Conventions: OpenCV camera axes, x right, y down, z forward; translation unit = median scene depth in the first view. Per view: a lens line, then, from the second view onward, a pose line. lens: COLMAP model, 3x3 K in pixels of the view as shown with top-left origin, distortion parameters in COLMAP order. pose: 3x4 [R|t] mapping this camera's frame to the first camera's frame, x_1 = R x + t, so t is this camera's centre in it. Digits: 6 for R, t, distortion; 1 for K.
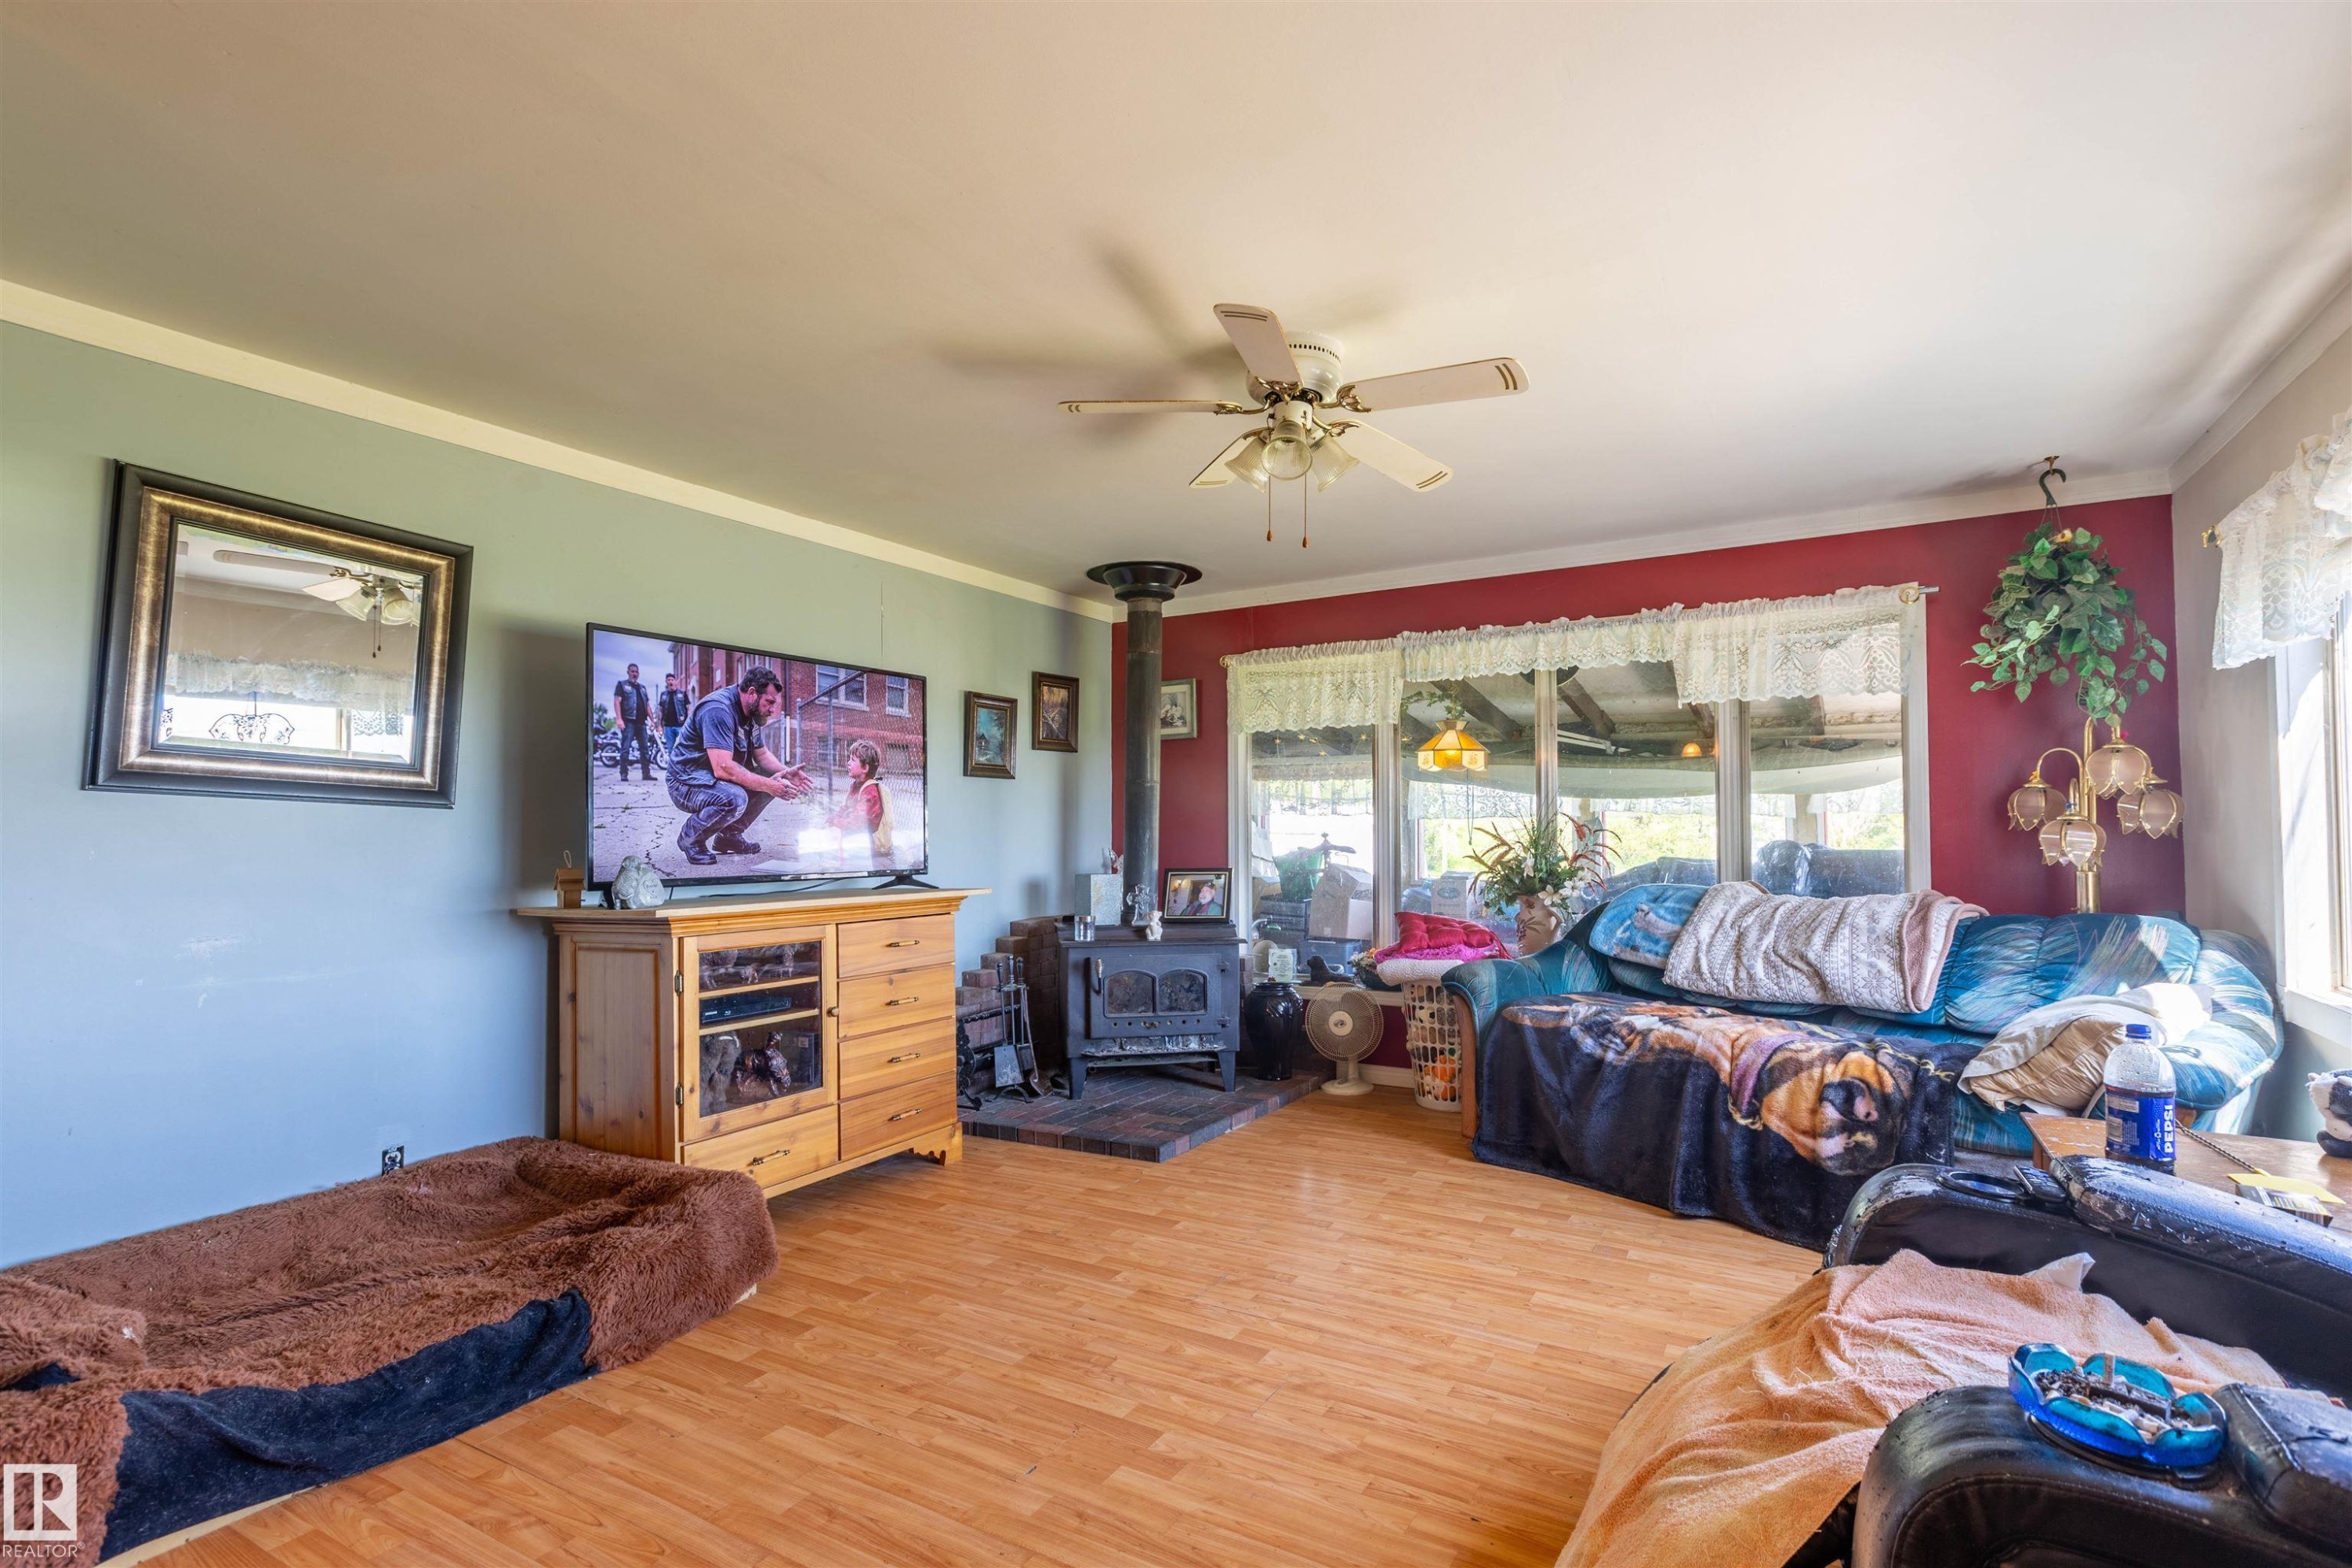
lens RADIAL K [[1129.3, 0, 1182.3], [0, 1129.3, 812.9], [0, 0, 1]] dist [-0.000086, 0.000234]
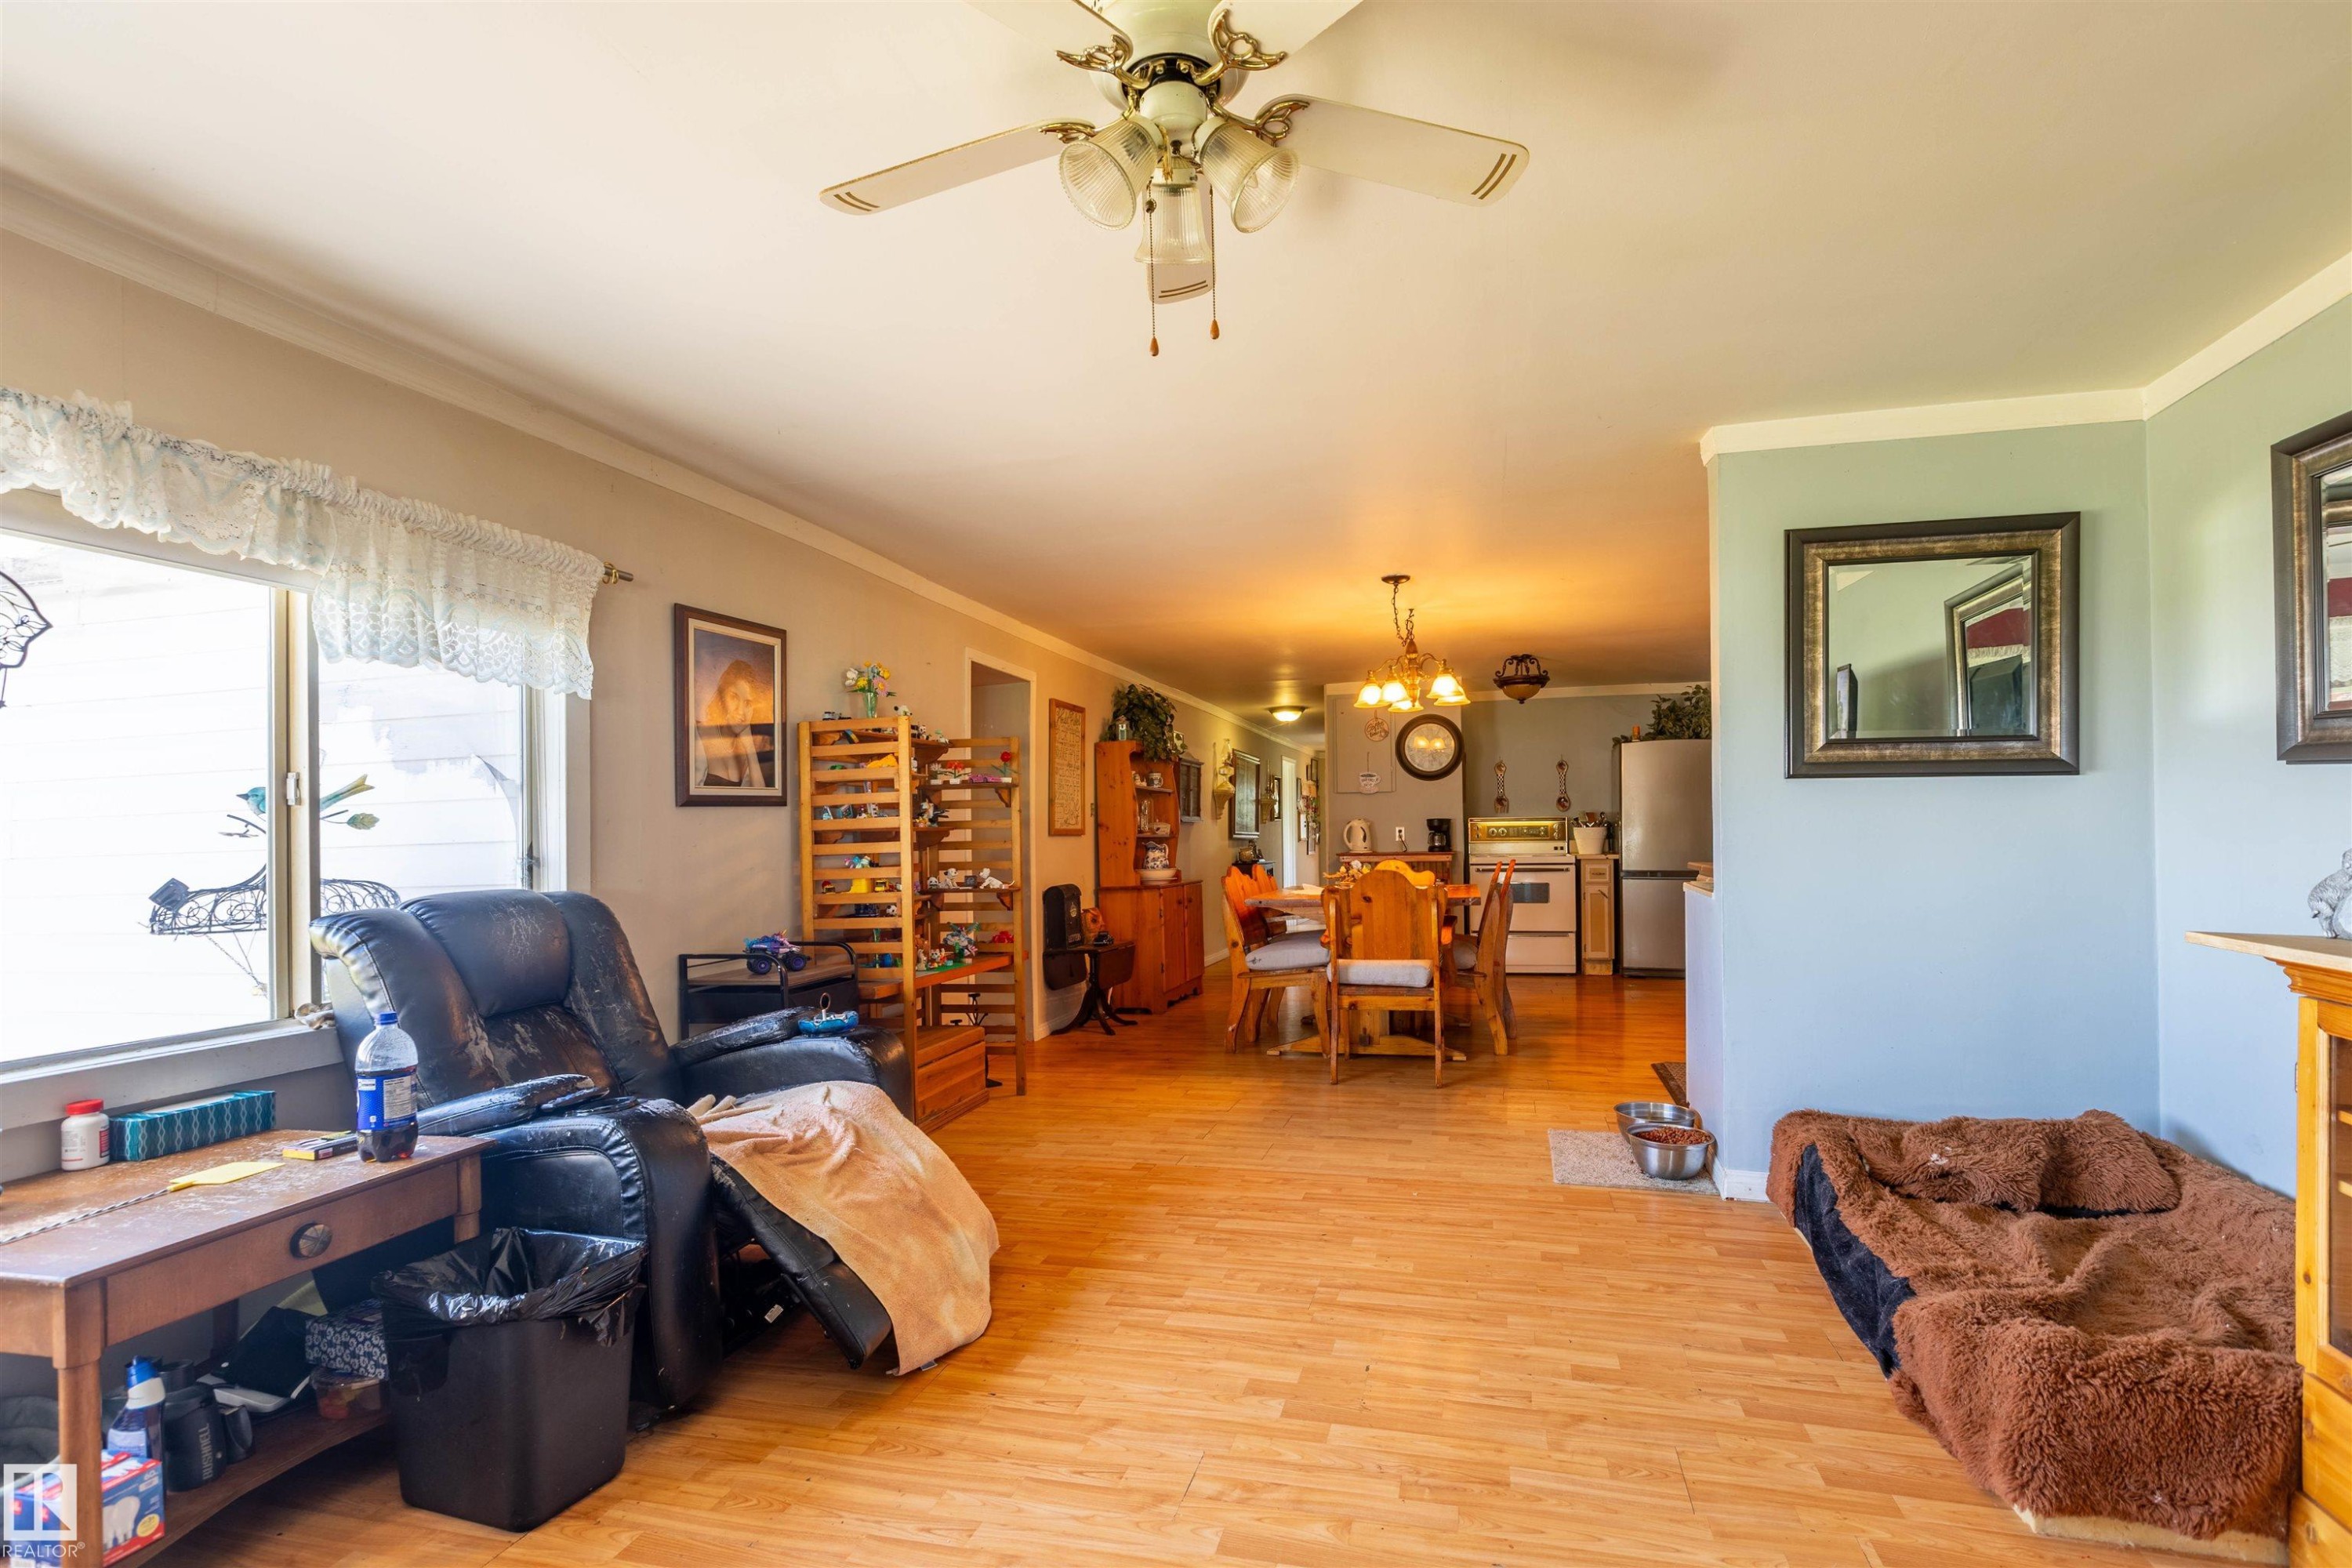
lens RADIAL K [[1129.3, 0, 1182.3], [0, 1129.3, 812.9], [0, 0, 1]] dist [-0.000086, 0.000234]
pose [[-0.970214, 0.010792, -0.242010, 0.303497], [0.019437, 0.999254, -0.033361, 0.044027], [0.241469, -0.037071, -0.969700, 1.958121]]
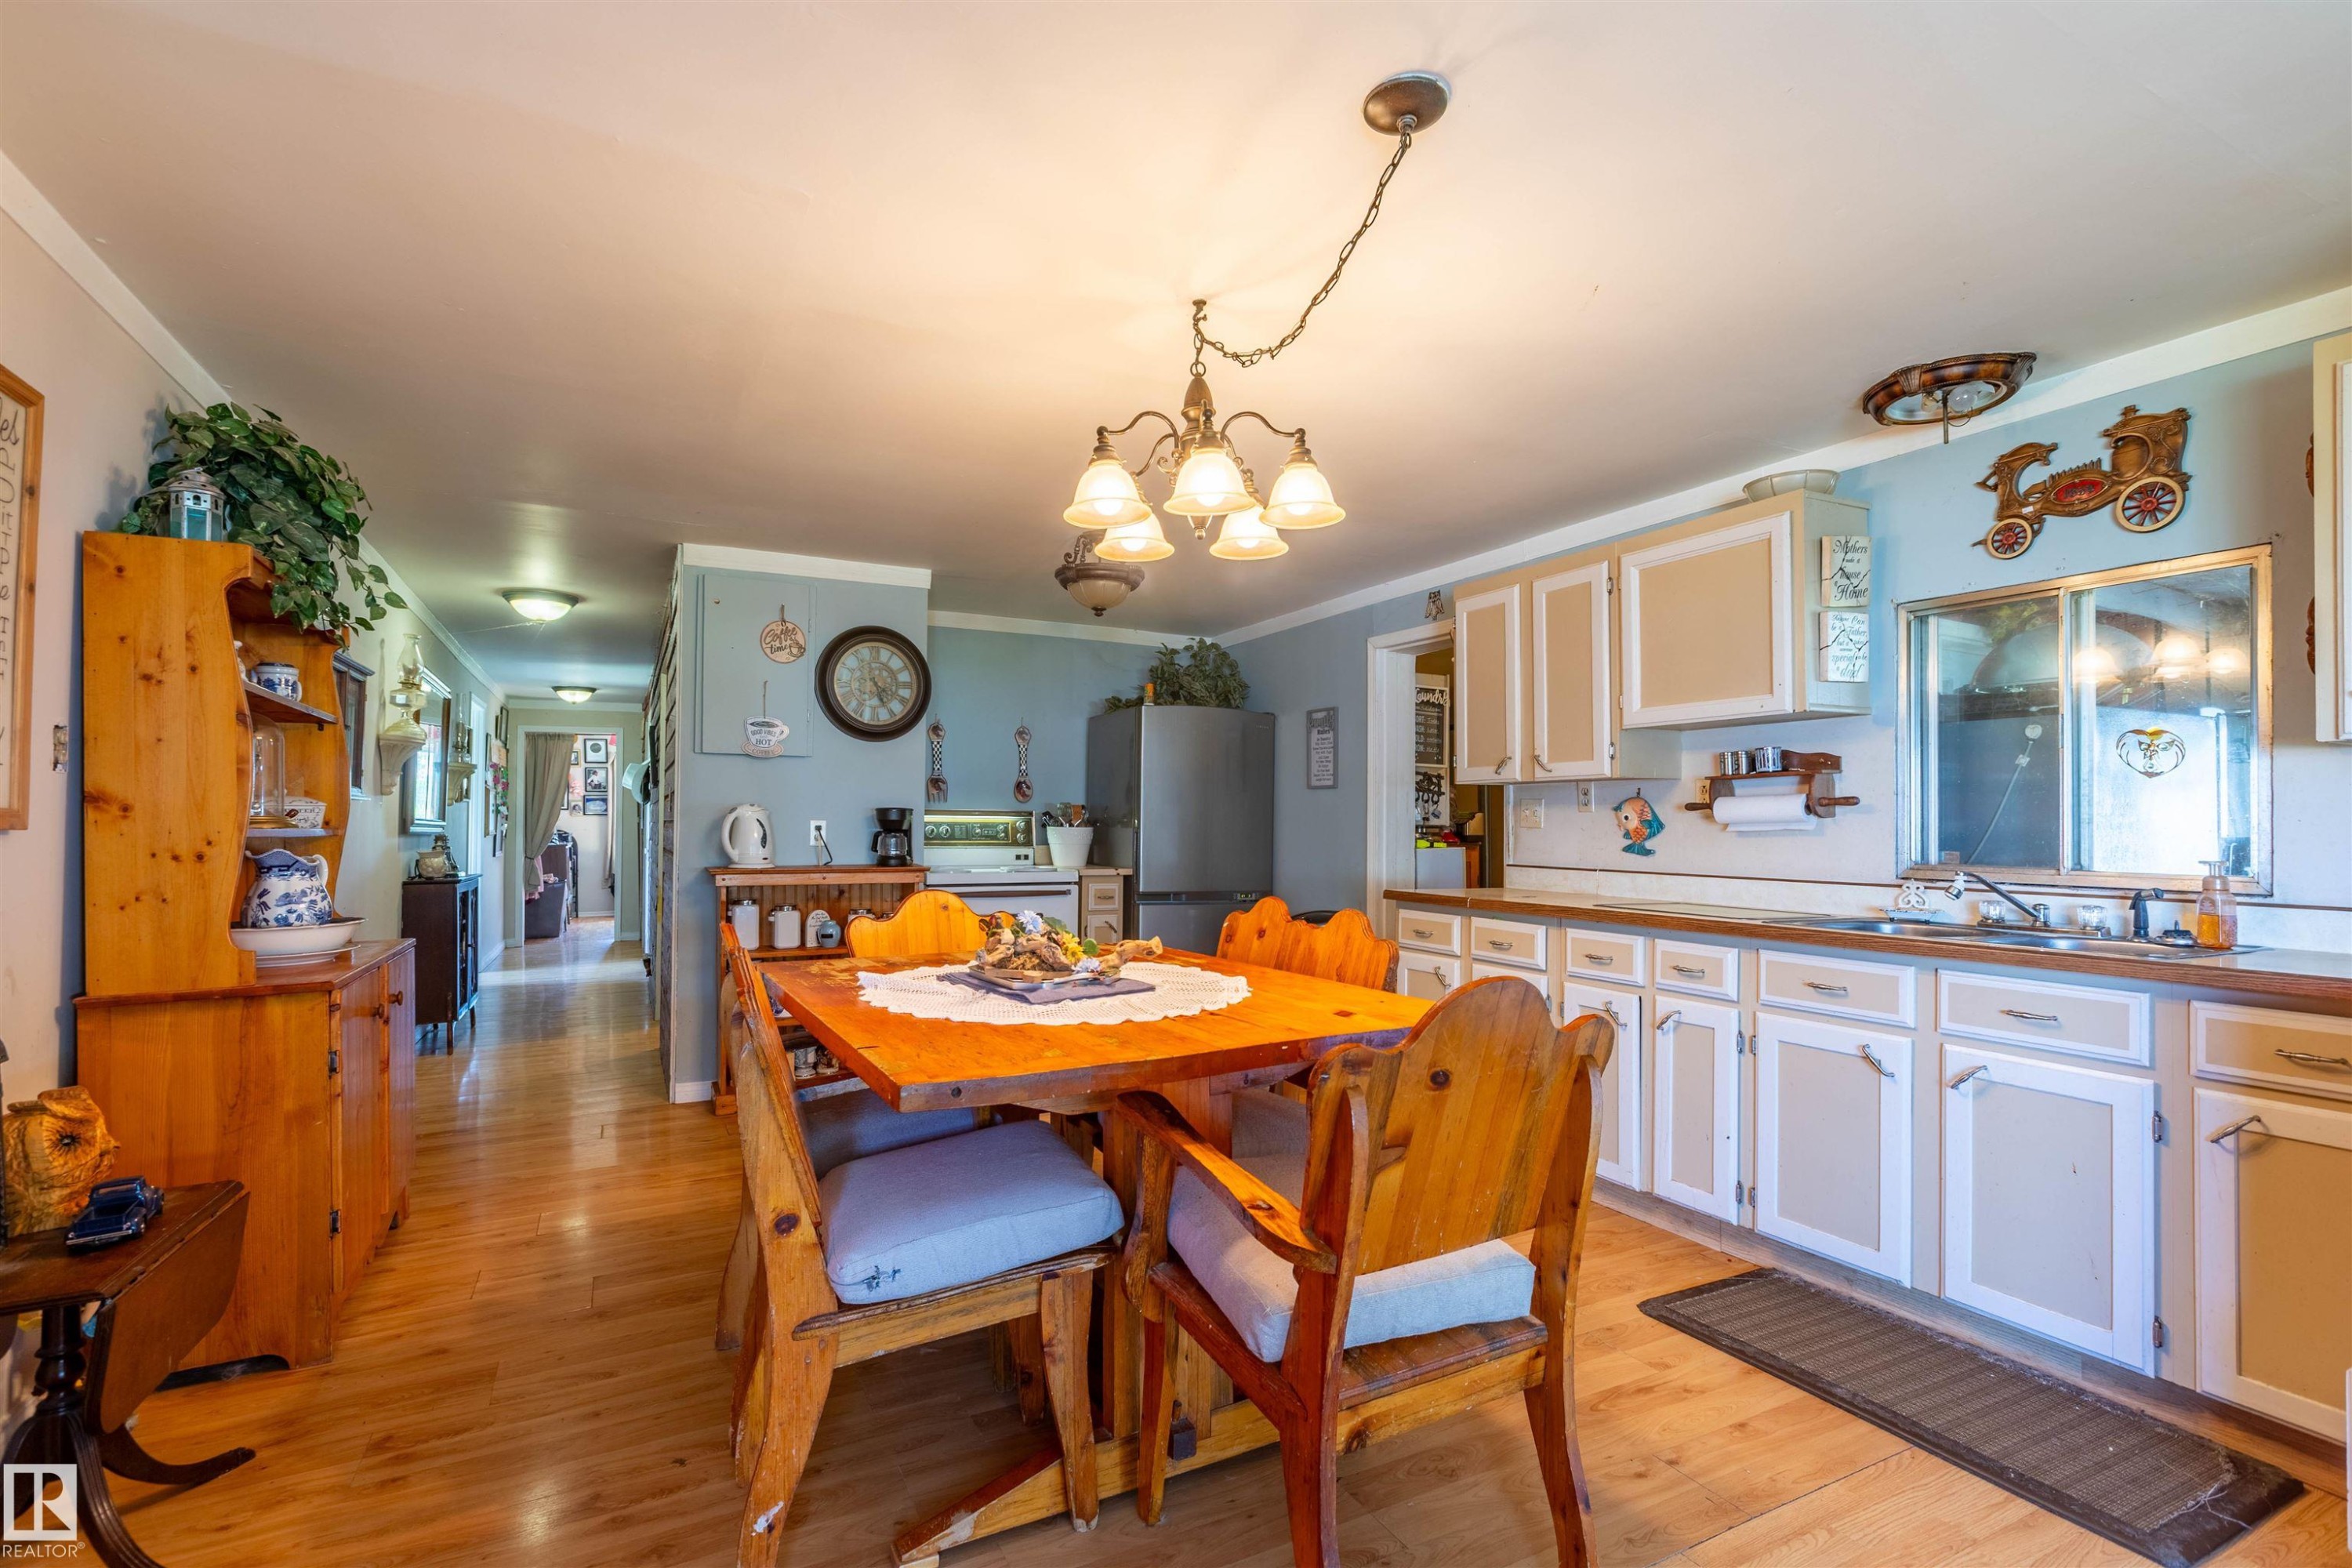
lens RADIAL K [[1129.3, 0, 1182.3], [0, 1129.3, 812.9], [0, 0, 1]] dist [-0.000086, 0.000234]
pose [[-0.554589, -0.010225, -0.832061, 0.262268], [0.005968, 0.999850, -0.016265, 0.037107], [0.832103, -0.013986, -0.554445, 1.662708]]
